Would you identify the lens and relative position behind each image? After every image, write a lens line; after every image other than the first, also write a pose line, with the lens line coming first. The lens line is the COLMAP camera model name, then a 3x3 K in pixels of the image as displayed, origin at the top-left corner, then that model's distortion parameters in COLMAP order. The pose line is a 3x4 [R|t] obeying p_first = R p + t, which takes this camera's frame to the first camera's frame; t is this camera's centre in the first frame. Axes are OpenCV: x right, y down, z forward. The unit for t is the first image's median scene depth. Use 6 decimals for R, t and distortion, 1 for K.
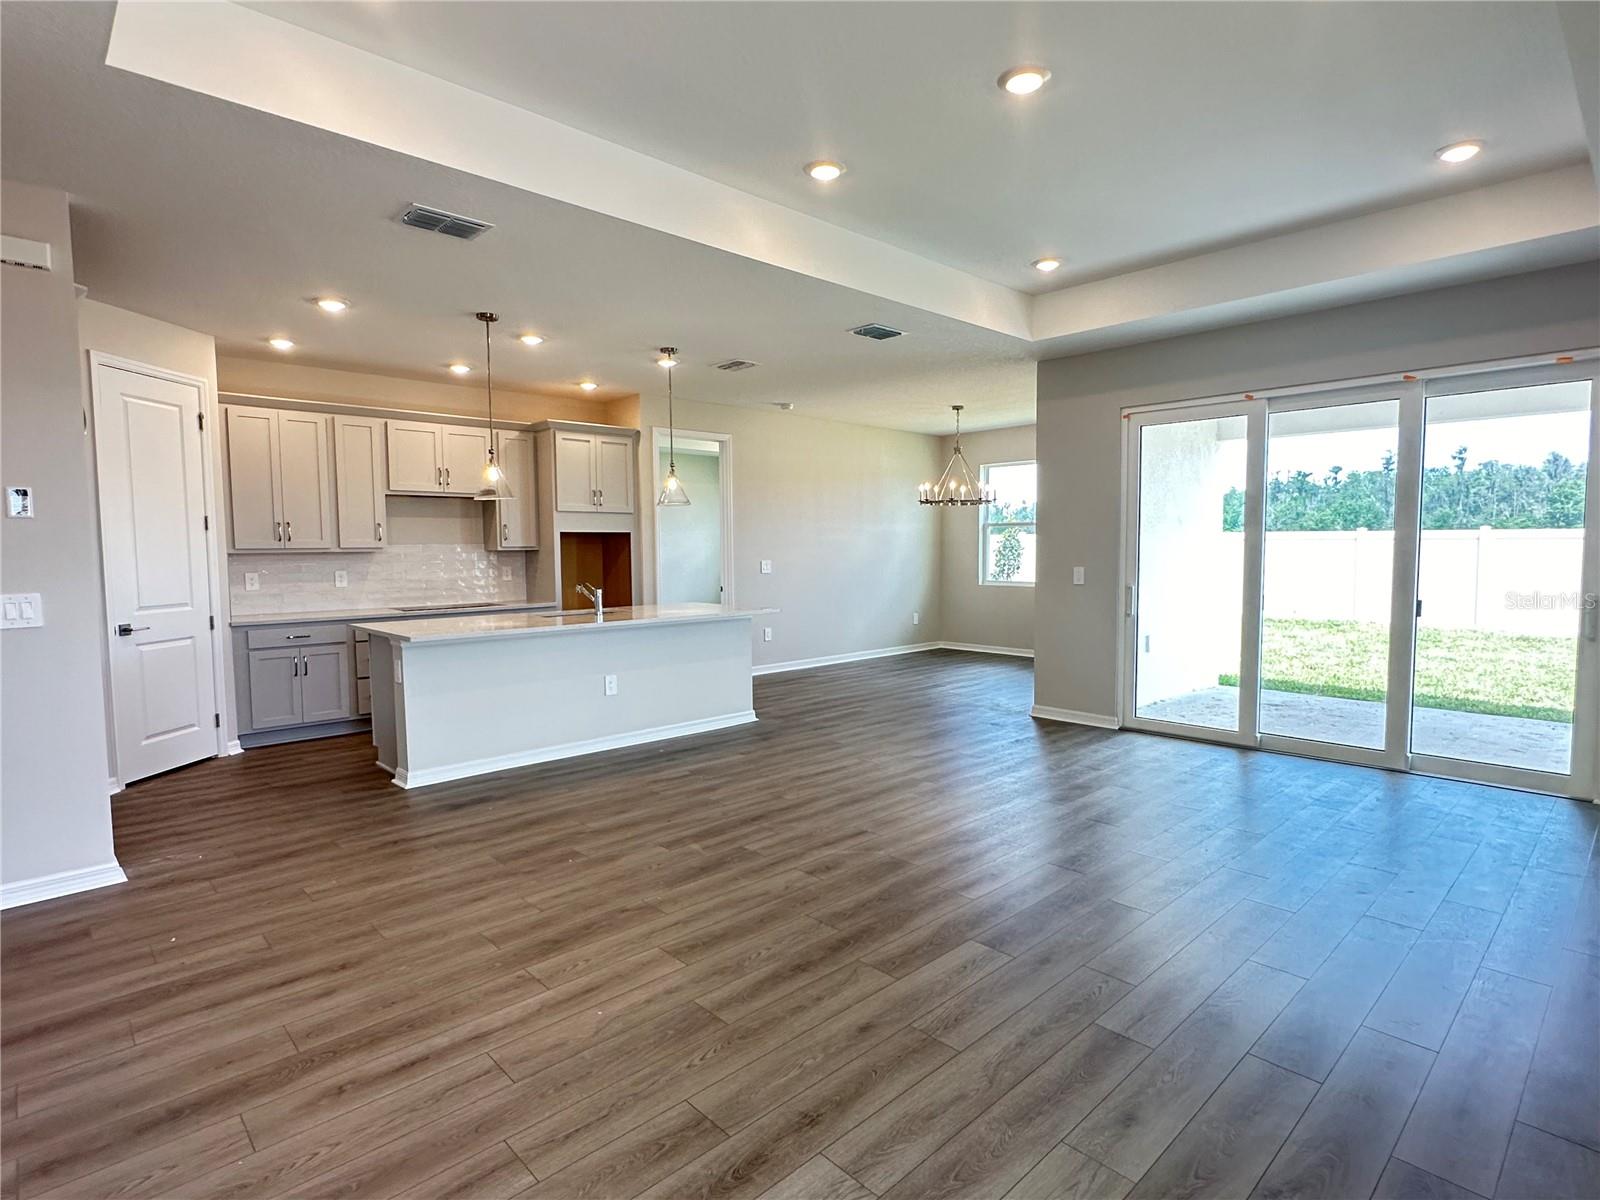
lens RADIAL K [[836.2, 0, 797.2], [0, 836.2, 606.9], [0, 0, 1]] dist [-0.001566, -0.000257]
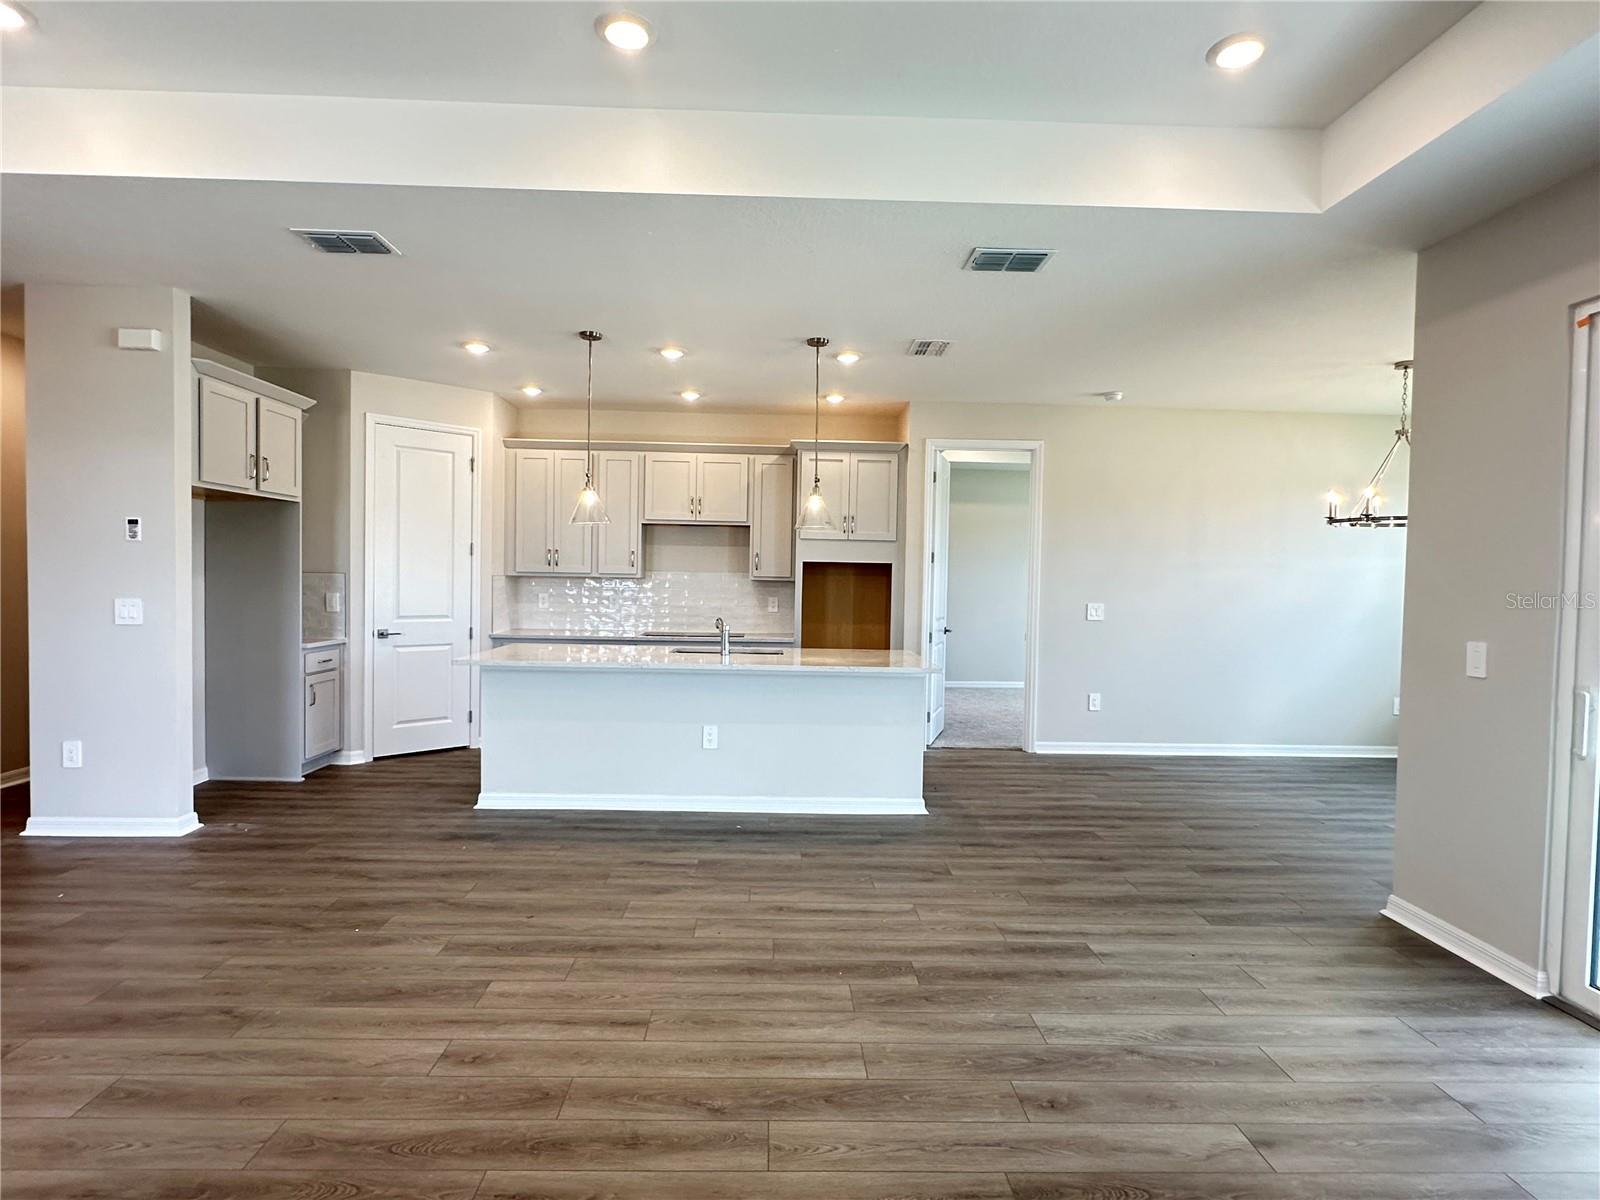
lens RADIAL K [[836.2, 0, 792.8], [0, 836.2, 601.8], [0, 0, 1]] dist [-0.001566, -0.000257]
pose [[0.744018, 0.042598, -0.666800, 0.384634], [-0.073963, 0.997083, -0.018830, -0.033594], [0.664053, 0.063328, 0.744998, 0.382373]]
